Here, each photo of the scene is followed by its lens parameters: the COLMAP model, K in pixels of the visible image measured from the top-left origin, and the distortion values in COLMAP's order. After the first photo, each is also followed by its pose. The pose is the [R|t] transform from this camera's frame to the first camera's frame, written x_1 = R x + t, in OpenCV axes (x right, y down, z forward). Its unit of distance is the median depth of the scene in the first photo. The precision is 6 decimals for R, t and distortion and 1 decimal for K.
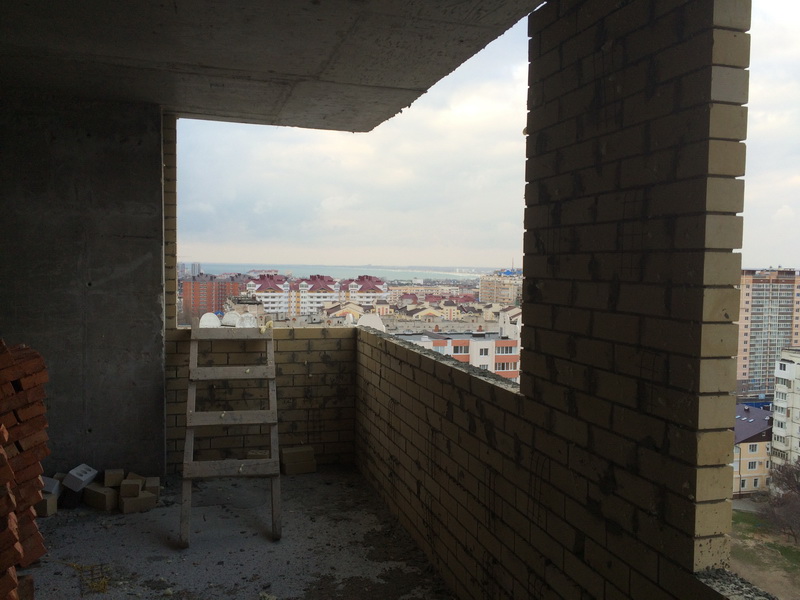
lens RADIAL K [[669.3, 0, 413.4], [0, 669.3, 298.7], [0, 0, 1]] dist [0.046653, -0.017738]
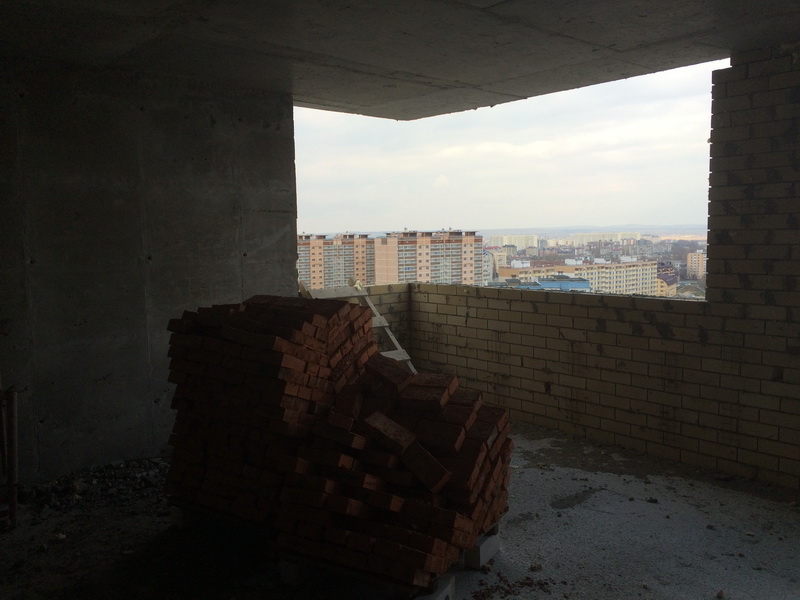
lens RADIAL K [[669.3, 0, 401.1], [0, 669.3, 298.9], [0, 0, 1]] dist [0.046653, -0.017738]
pose [[0.909910, -0.072379, 0.408443, -0.632480], [0.052693, 0.996851, 0.059261, -0.000639], [-0.411446, -0.032400, 0.910858, -0.109409]]
